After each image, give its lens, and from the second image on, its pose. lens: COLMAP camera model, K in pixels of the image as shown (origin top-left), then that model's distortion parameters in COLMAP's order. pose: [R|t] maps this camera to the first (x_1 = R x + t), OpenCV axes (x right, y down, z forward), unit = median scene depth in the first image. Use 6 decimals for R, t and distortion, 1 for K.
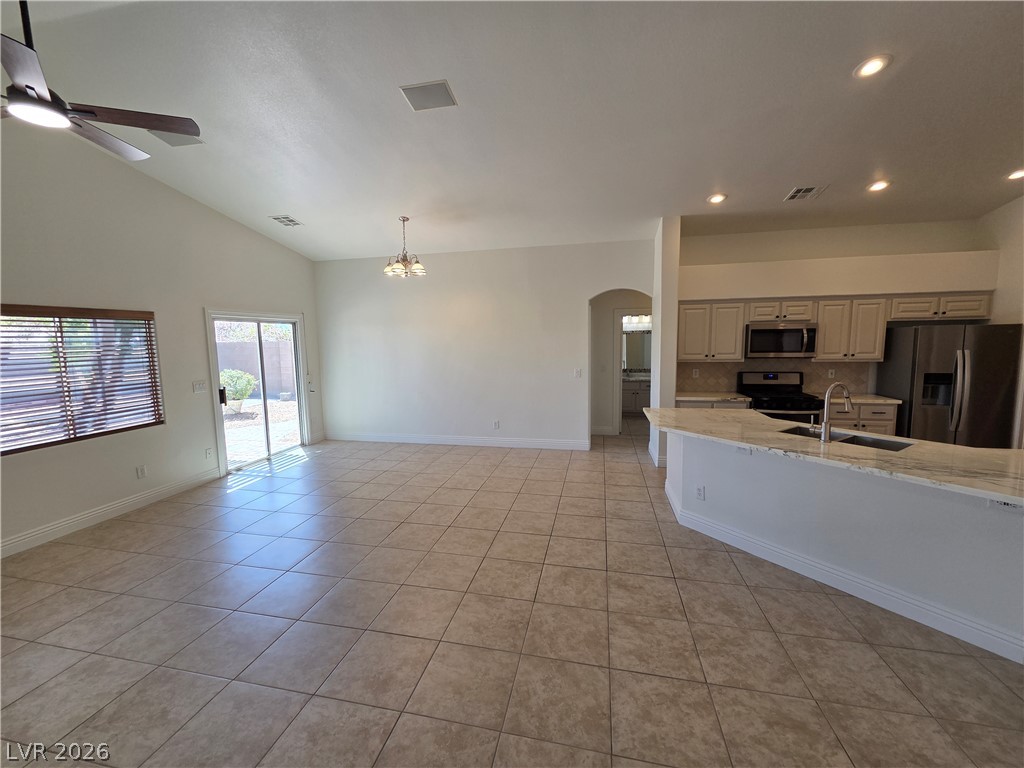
lens RADIAL K [[417.2, 0, 507.6], [0, 417.2, 383.7], [0, 0, 1]] dist [0.001476, 0.000260]
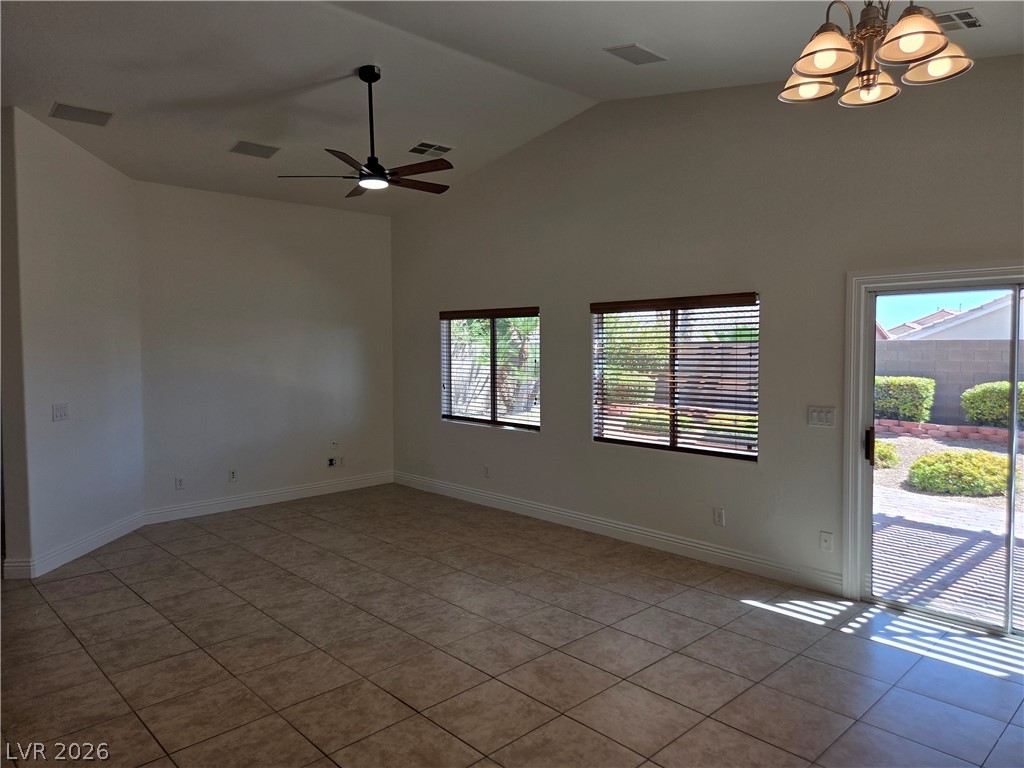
lens RADIAL K [[694.9, 0, 511.7], [0, 694.9, 374.7], [0, 0, 1]] dist [0.063107, -0.053754]
pose [[-0.559709, 0.055886, -0.826803, 0.325611], [-0.076816, 0.989929, 0.118913, -0.155603], [0.825121, 0.130068, -0.549779, 1.404493]]
